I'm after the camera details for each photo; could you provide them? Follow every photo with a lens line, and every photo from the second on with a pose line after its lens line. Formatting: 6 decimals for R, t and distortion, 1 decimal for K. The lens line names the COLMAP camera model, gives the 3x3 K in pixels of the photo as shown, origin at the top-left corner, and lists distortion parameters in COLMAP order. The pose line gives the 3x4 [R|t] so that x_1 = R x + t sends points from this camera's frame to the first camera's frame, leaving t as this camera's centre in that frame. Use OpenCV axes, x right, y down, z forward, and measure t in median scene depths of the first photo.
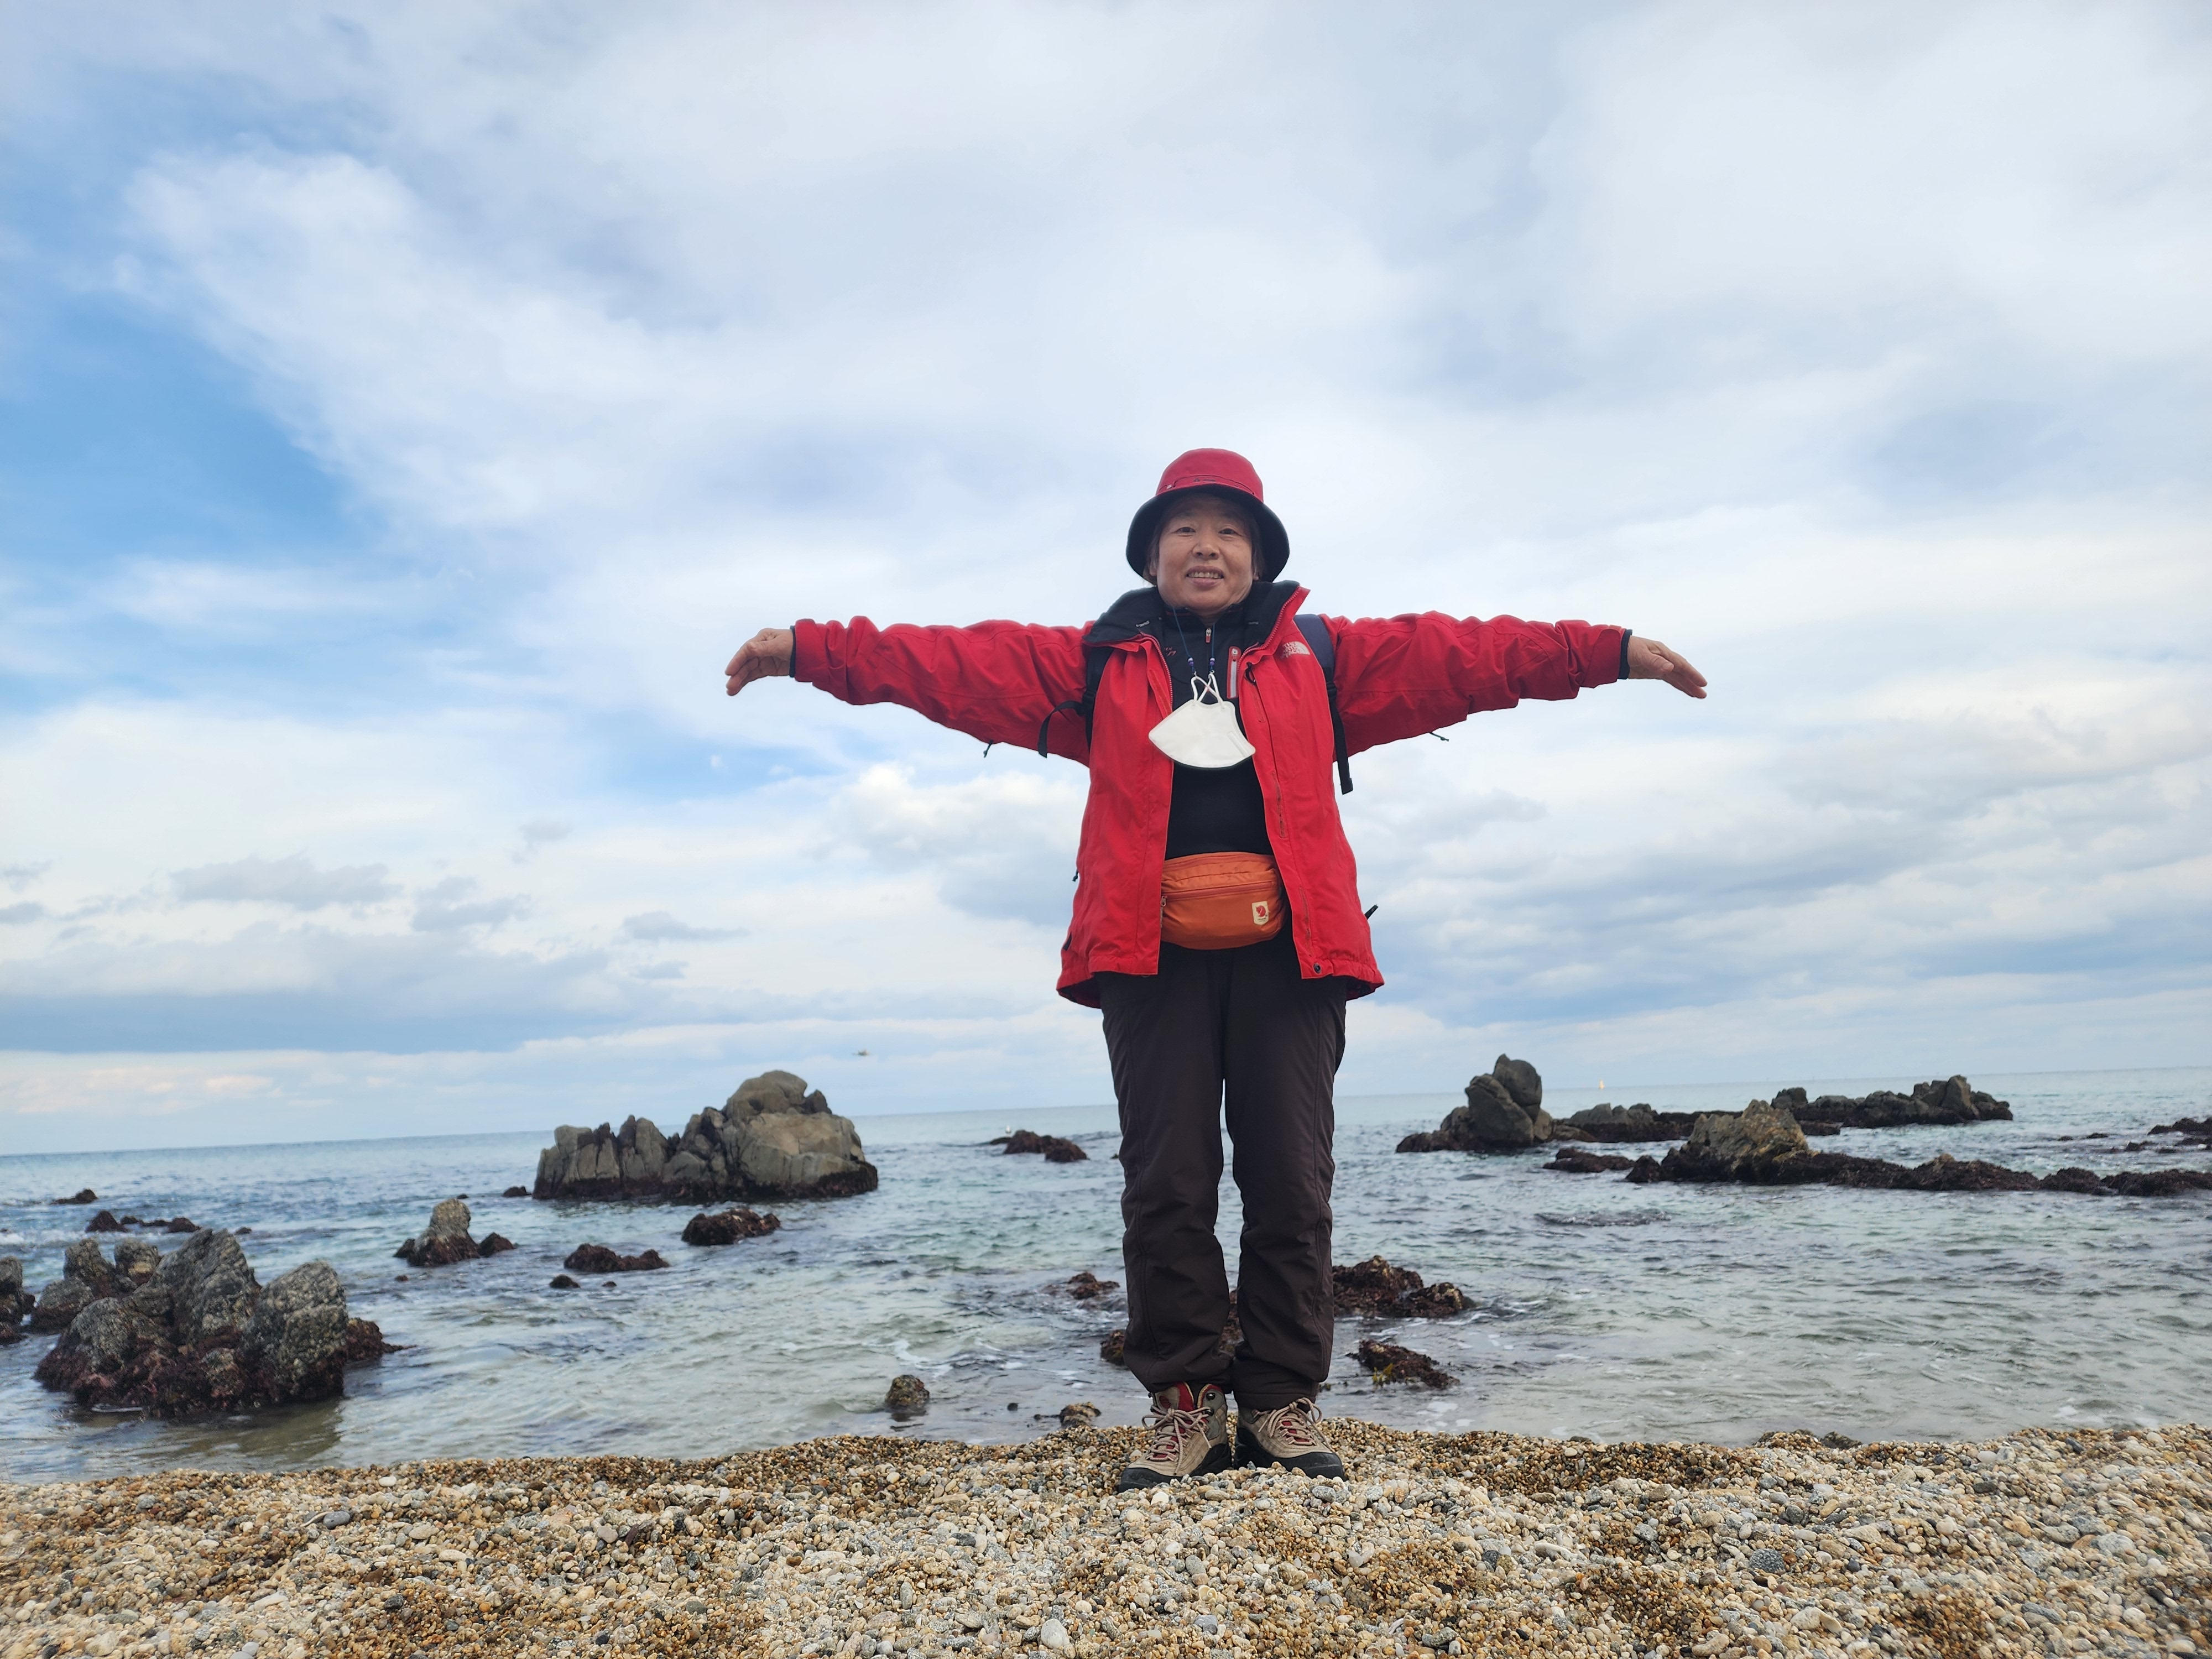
lens RADIAL K [[1443.6, 0, 1124.5], [0, 1443.6, 837.3], [0, 0, 1]] dist [0.068813, -0.060455]
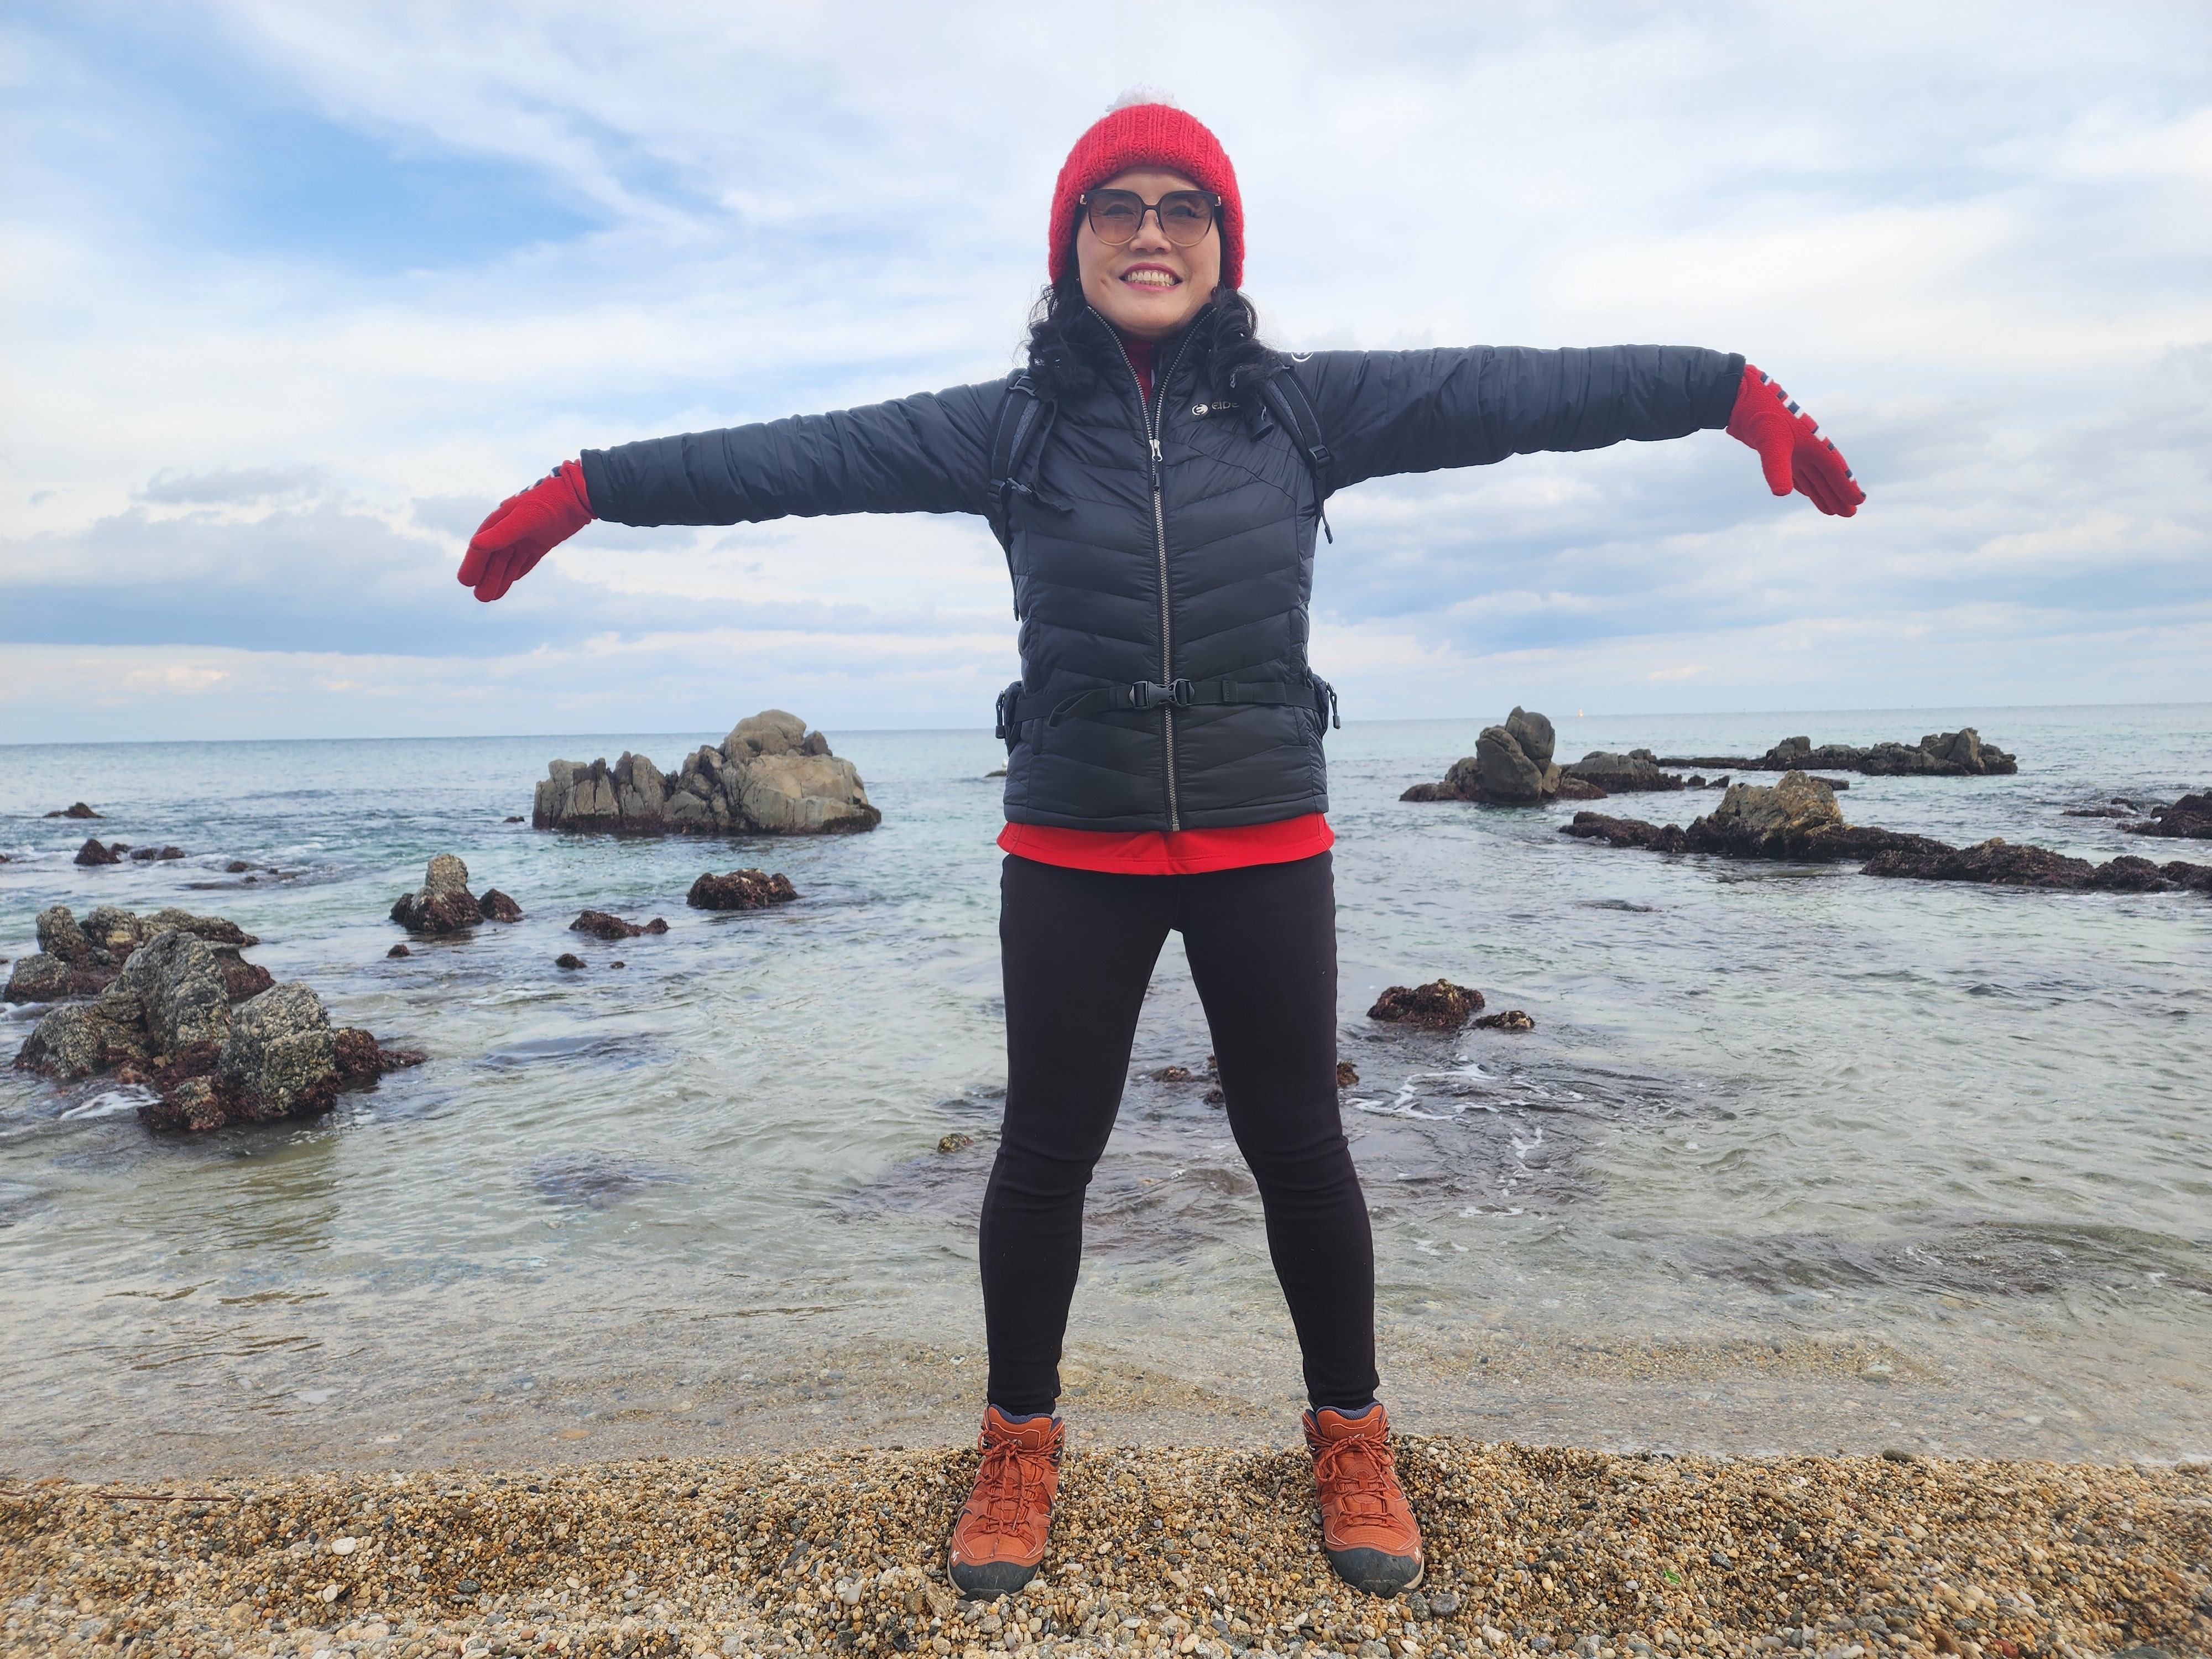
lens RADIAL K [[1435.3, 0, 1114.6], [0, 1435.3, 819.5], [0, 0, 1]] dist [0.074673, -0.062218]
pose [[0.999750, 0.021517, 0.006157, -0.051296], [-0.022372, 0.968468, 0.248130, -0.041623], [-0.000624, -0.248206, 0.968707, 0.151321]]
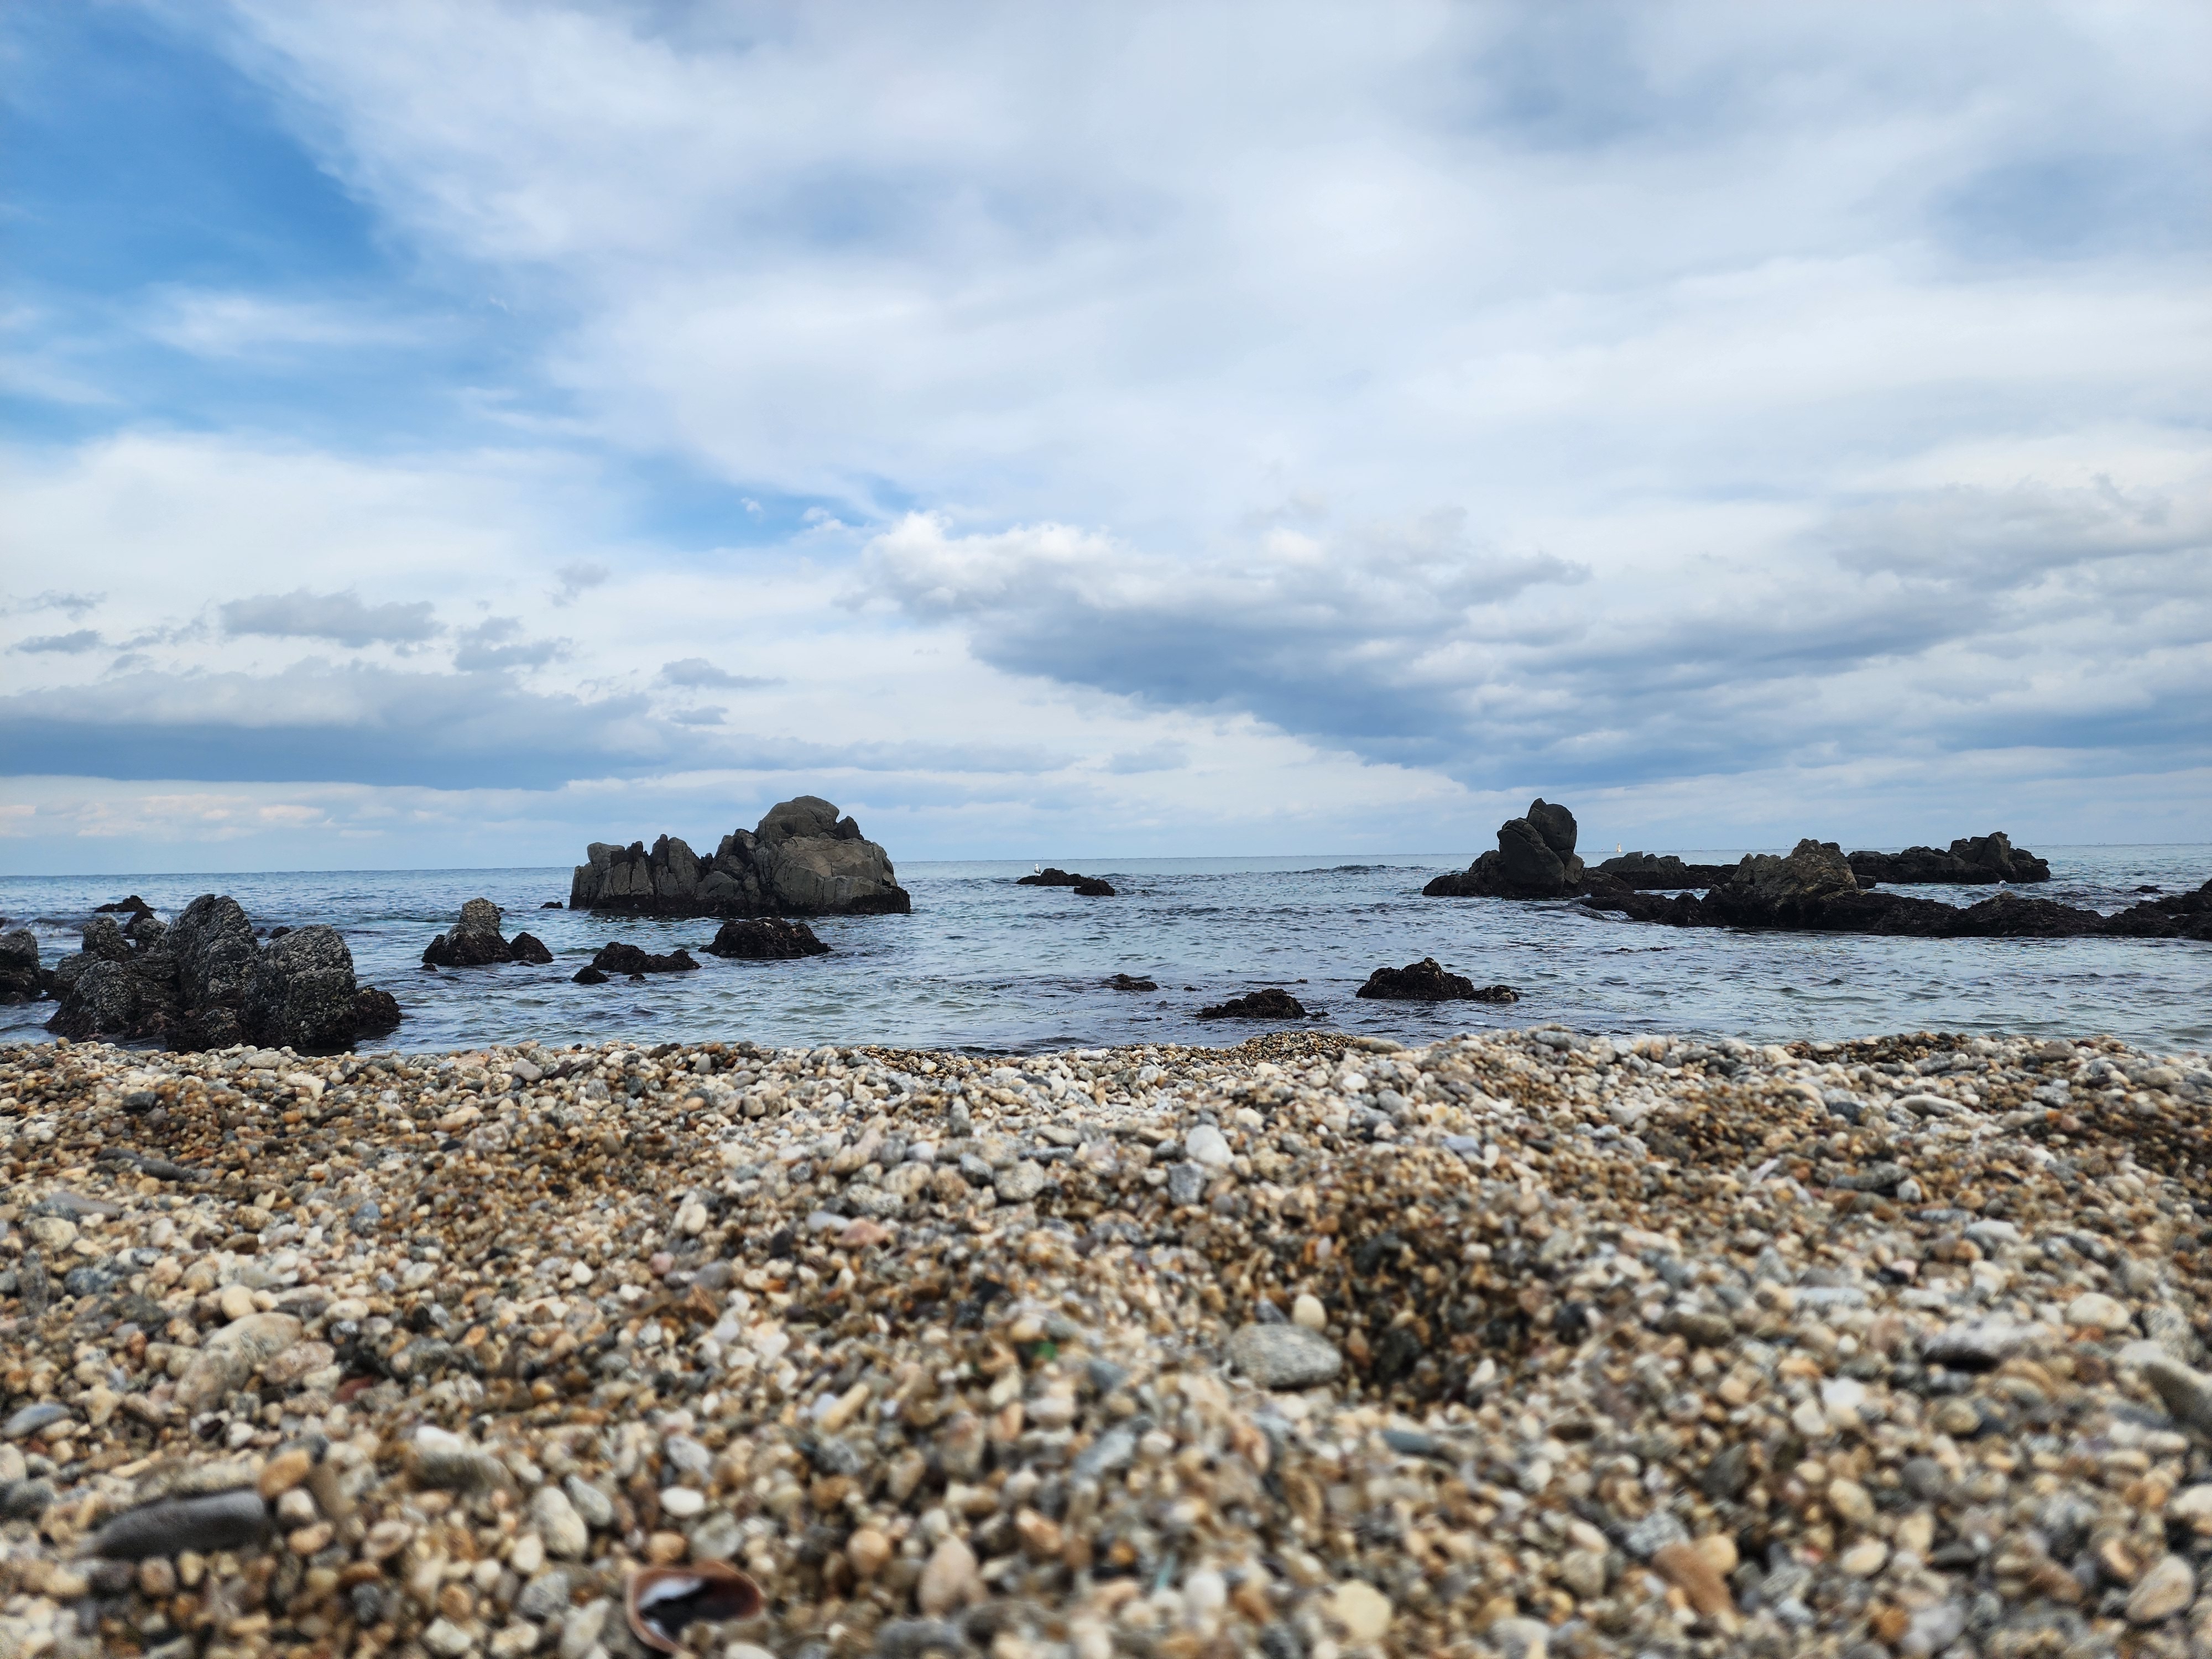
lens RADIAL K [[1428.4, 0, 1124.0], [0, 1428.4, 828.1], [0, 0, 1]] dist [0.086660, -0.074442]
pose [[0.999572, 0.023584, -0.017292, -0.014939], [-0.020515, 0.986888, 0.160096, 0.064865], [0.020841, -0.159673, 0.986950, 0.090039]]
